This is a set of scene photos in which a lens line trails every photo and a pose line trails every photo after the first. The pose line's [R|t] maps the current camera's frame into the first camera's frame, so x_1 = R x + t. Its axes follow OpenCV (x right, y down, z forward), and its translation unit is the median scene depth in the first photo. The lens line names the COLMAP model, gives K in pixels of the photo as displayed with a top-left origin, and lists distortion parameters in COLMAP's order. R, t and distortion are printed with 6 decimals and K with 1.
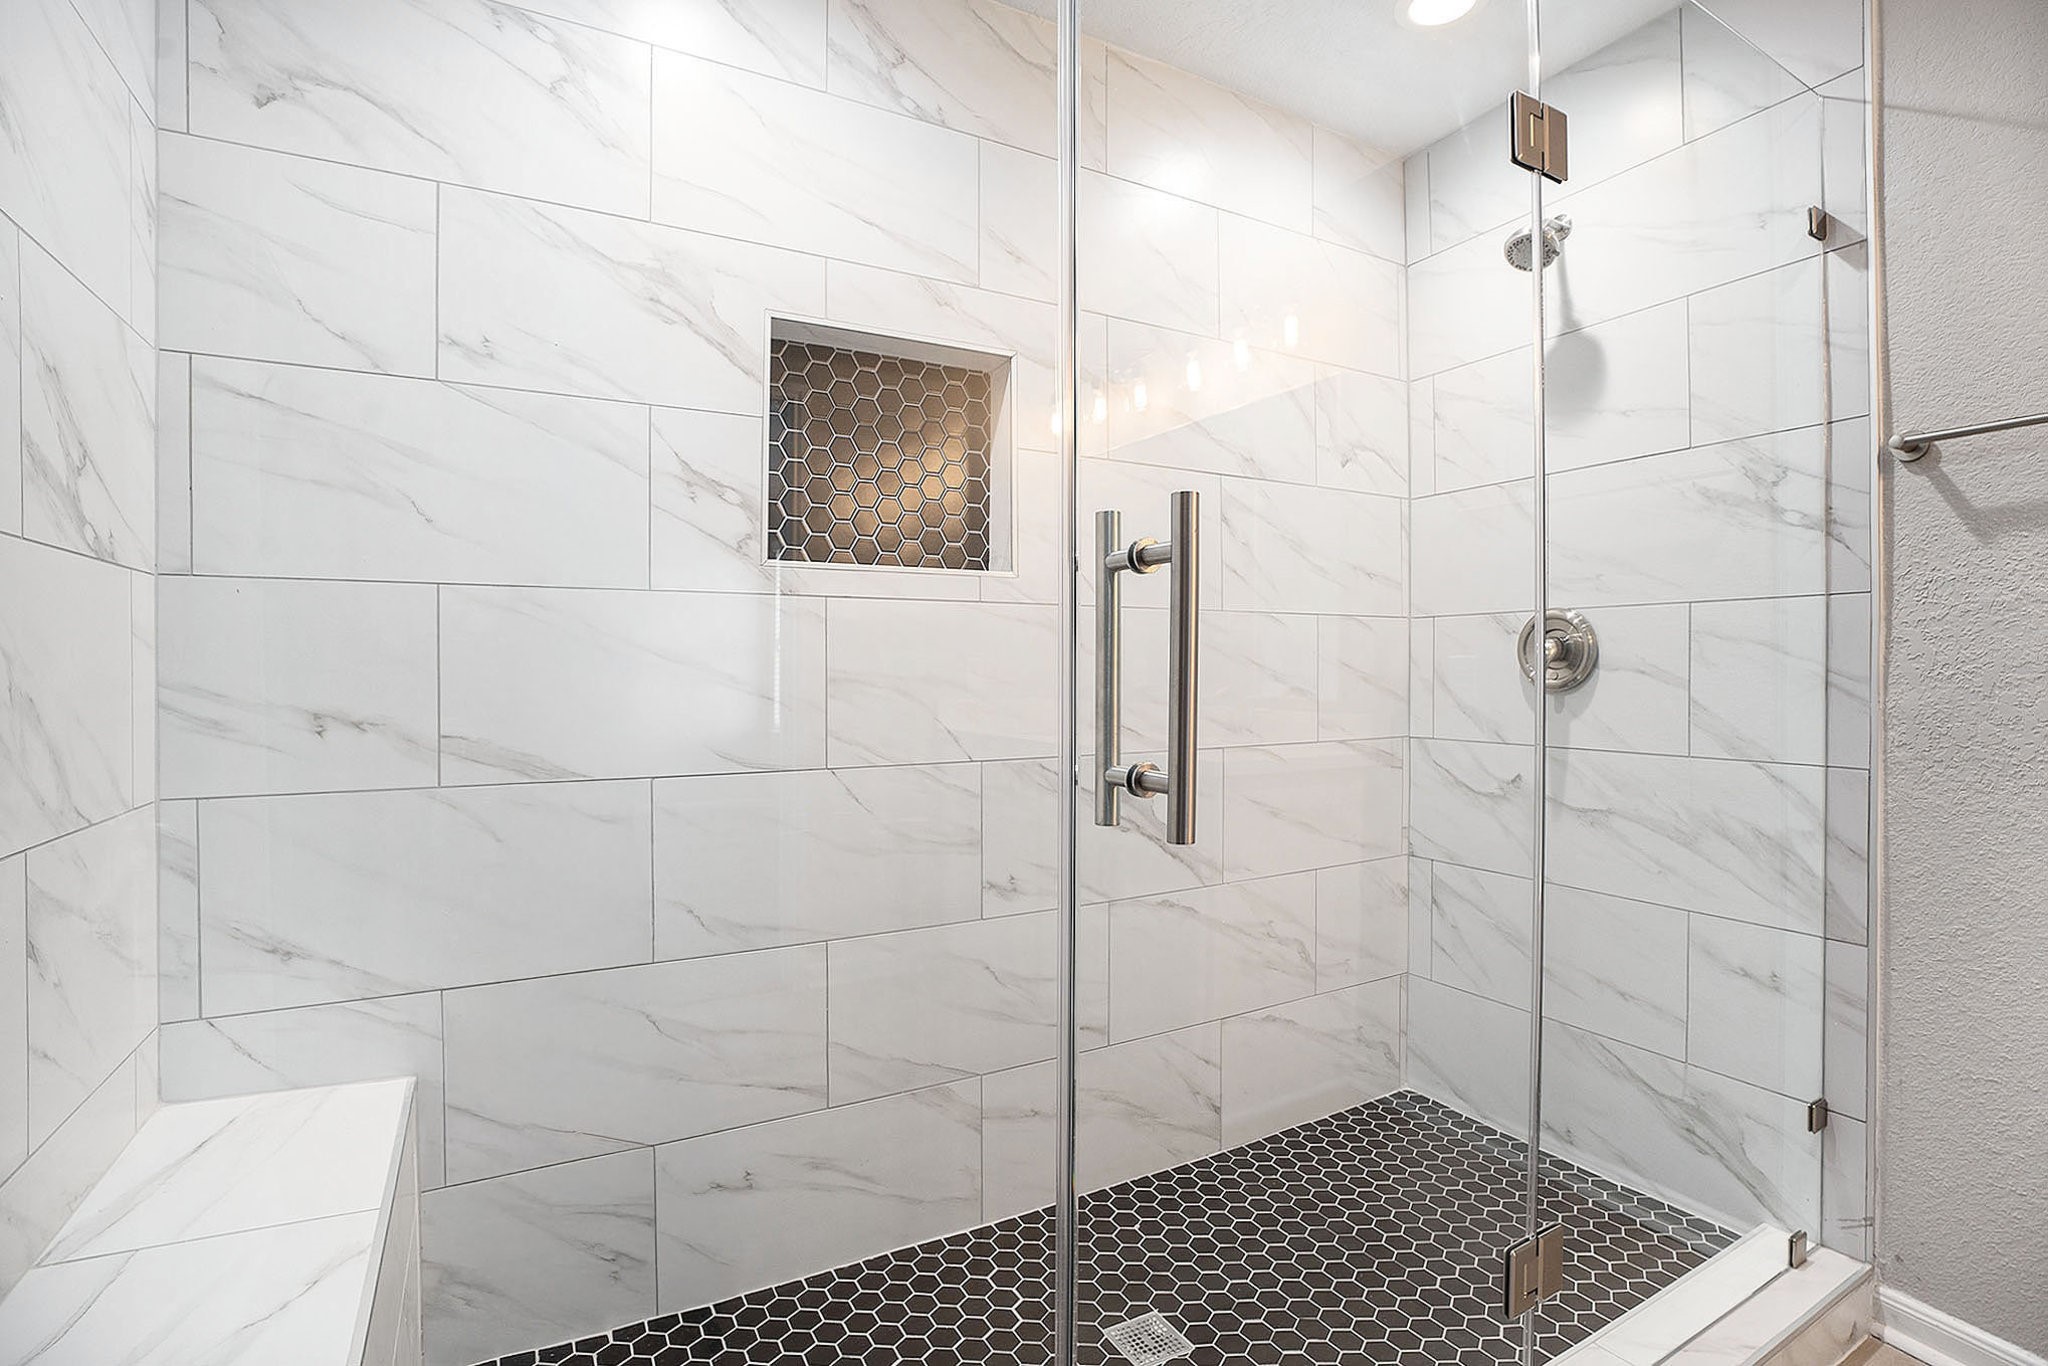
lens RADIAL K [[975.6, 0, 1023.5], [0, 975.6, 677.5], [0, 0, 1]] dist [-0.053990, 0.039199]
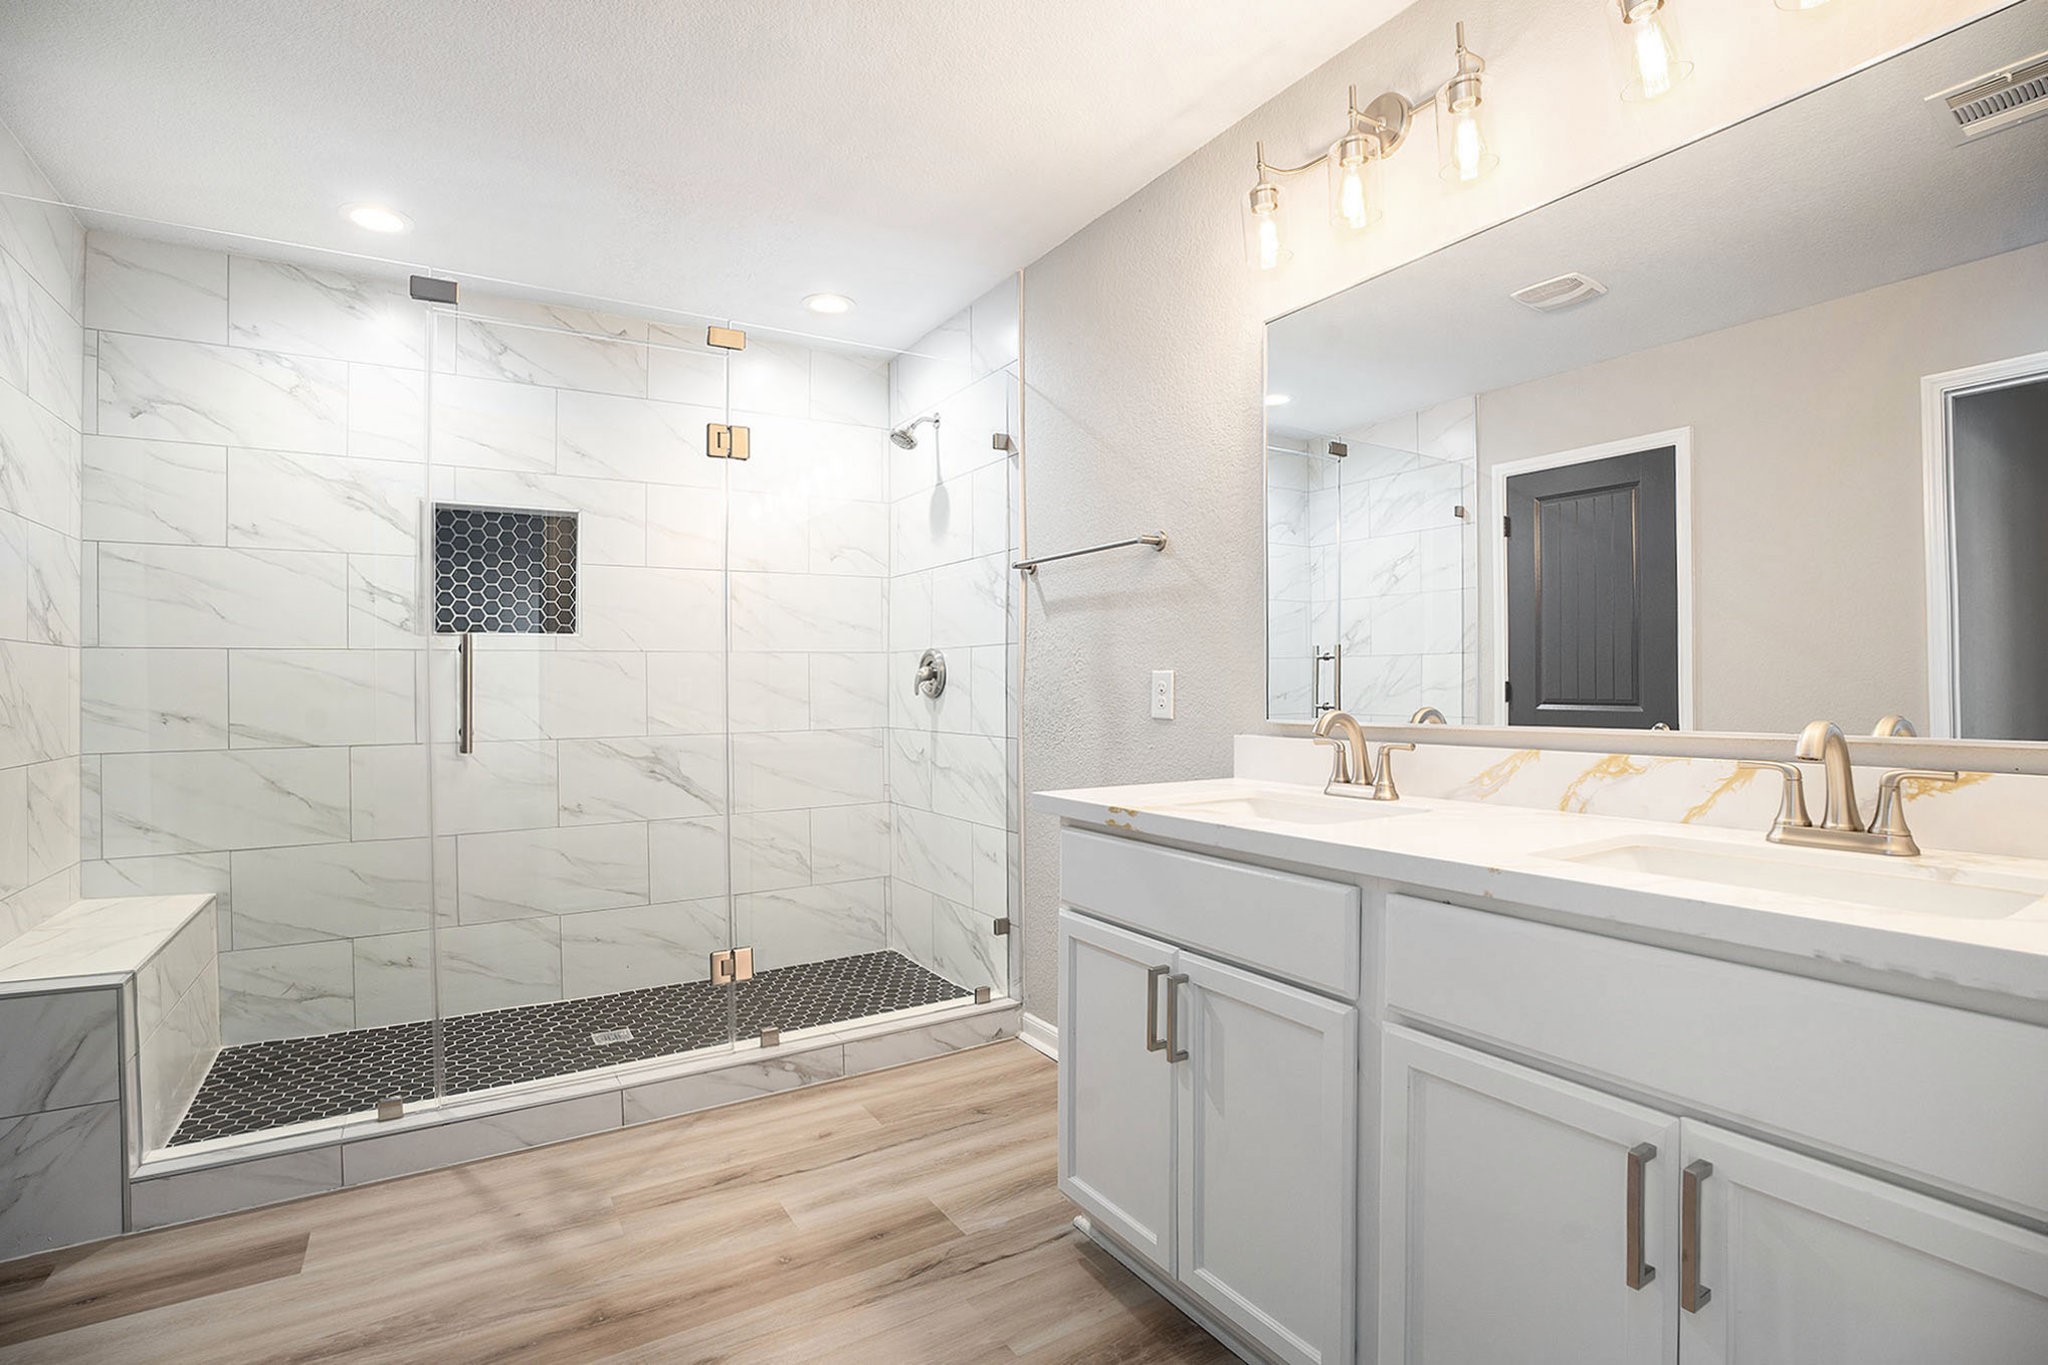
lens RADIAL K [[997.9, 0, 1029.6], [0, 997.9, 687.0], [0, 0, 1]] dist [-0.032698, 0.025494]
pose [[0.999544, -0.008155, 0.029081, 0.823502], [0.008252, 0.999961, -0.003226, 0.002434], [-0.029053, 0.003464, 0.999572, -0.911303]]
